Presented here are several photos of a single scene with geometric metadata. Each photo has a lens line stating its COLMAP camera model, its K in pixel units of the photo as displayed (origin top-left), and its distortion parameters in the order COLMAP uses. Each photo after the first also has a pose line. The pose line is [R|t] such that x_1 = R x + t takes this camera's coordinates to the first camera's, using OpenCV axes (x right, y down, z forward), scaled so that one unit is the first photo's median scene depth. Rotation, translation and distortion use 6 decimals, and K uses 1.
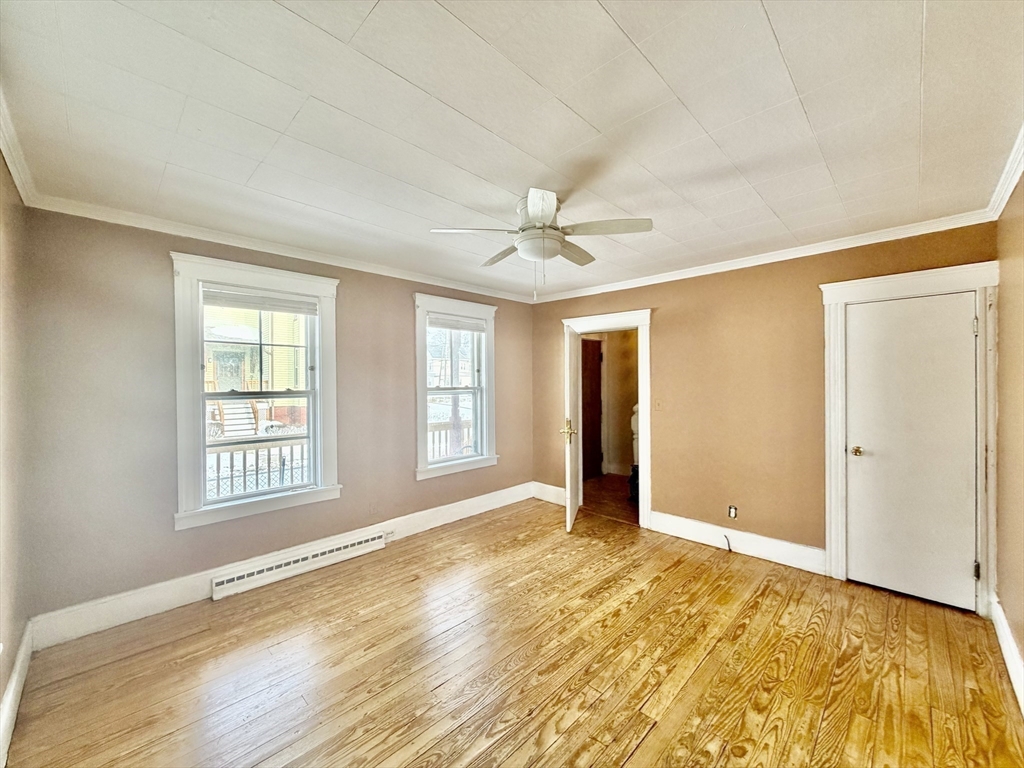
lens RADIAL K [[408.0, 0, 509.4], [0, 408.0, 381.6], [0, 0, 1]] dist [0.000039, -0.000035]
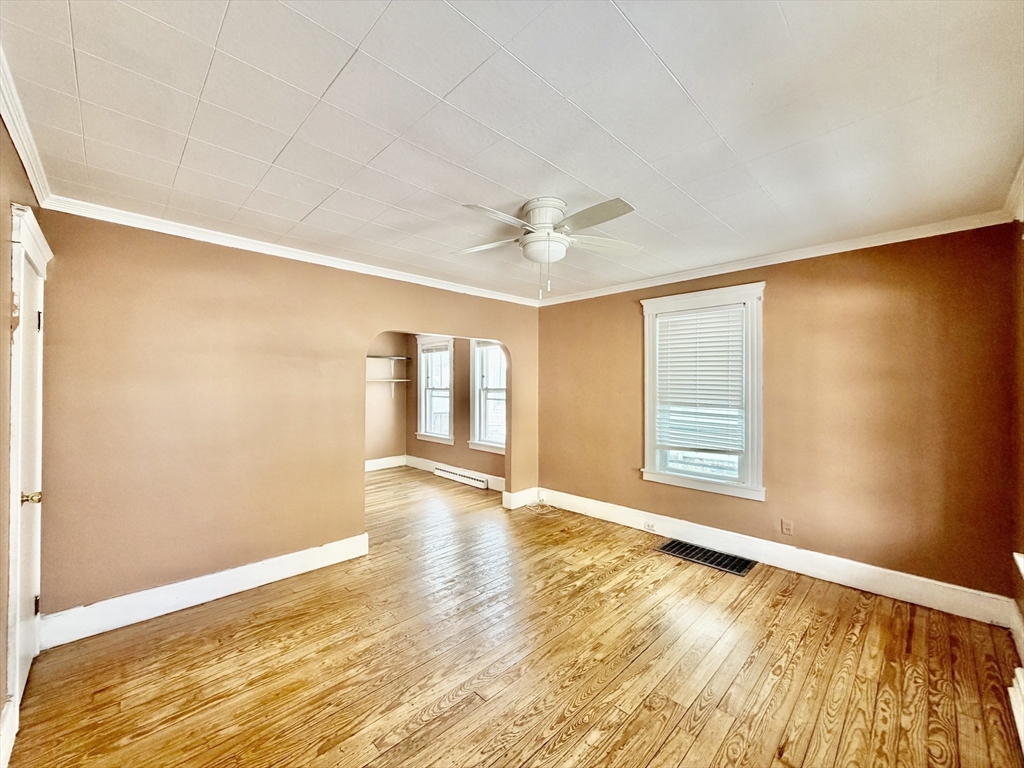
lens RADIAL K [[408.0, 0, 509.0], [0, 408.0, 384.3], [0, 0, 1]] dist [0.000039, -0.000035]
pose [[-0.999888, 0.003578, 0.014508, 0.126033], [0.003527, 0.999988, -0.003515, 0.004473], [-0.014521, -0.003464, -0.999889, 1.709184]]
